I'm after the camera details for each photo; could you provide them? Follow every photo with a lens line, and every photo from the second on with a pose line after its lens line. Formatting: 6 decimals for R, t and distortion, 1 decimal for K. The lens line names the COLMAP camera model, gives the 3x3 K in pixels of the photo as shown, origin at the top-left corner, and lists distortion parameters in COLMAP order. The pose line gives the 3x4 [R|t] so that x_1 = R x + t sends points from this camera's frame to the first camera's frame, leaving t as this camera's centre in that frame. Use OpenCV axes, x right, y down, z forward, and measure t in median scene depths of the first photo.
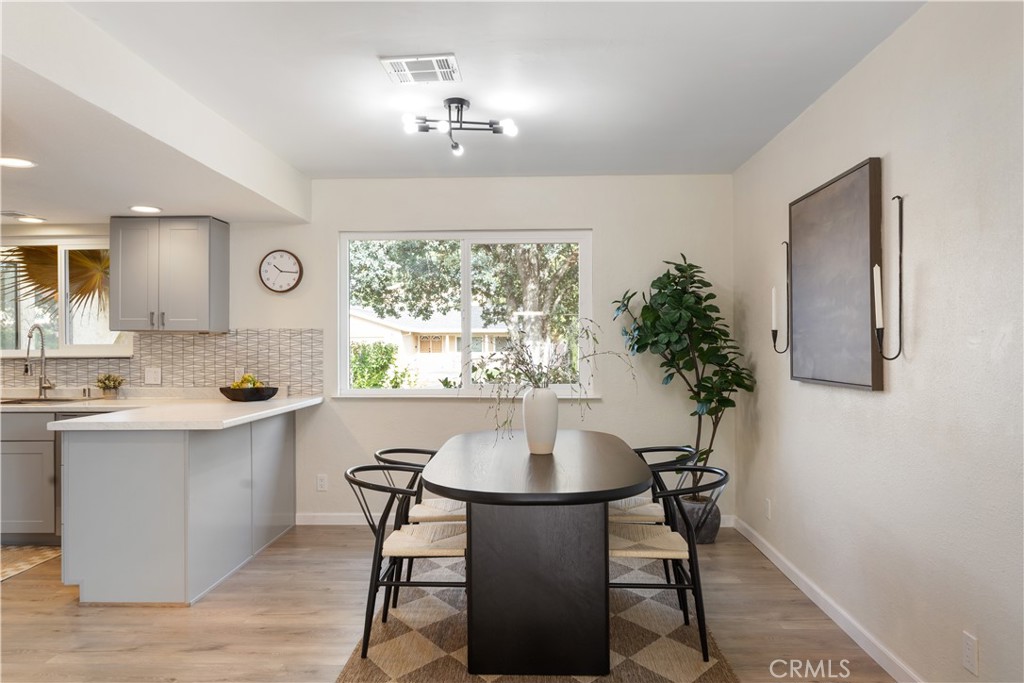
lens RADIAL K [[748.2, 0, 511.9], [0, 748.2, 337.9], [0, 0, 1]] dist [0.005801, -0.000083]
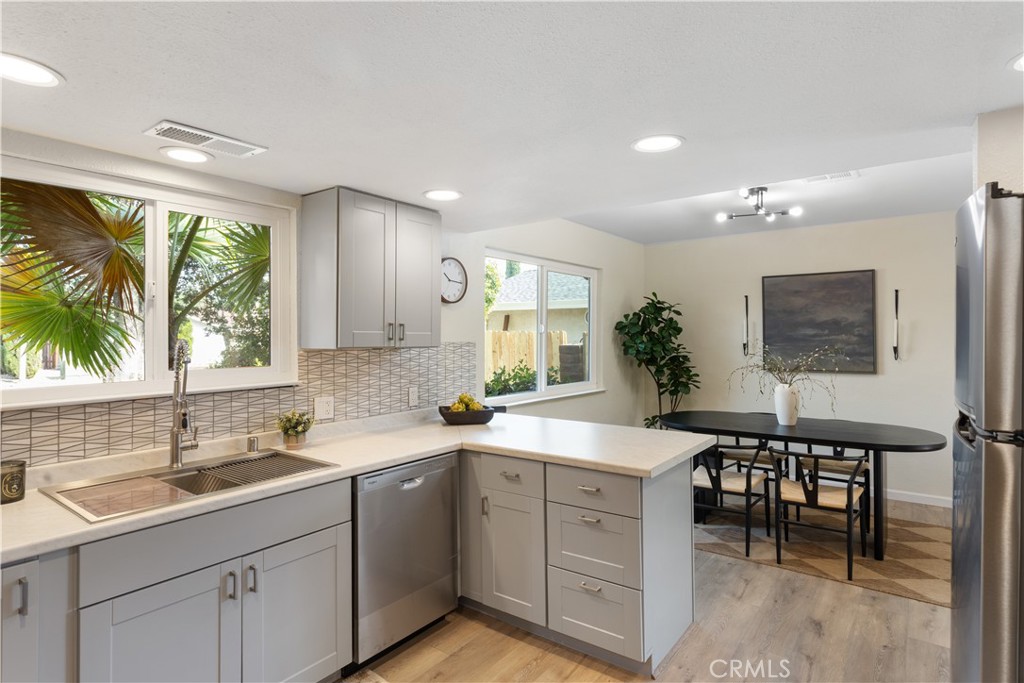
lens RADIAL K [[555.5, 0, 513.0], [0, 555.5, 338.3], [0, 0, 1]] dist [0.001851, 0.000857]
pose [[0.567114, -0.002942, 0.823634, -0.827515], [0.002764, 0.999995, 0.001669, -0.017854], [-0.823634, 0.001330, 0.567120, 0.543427]]
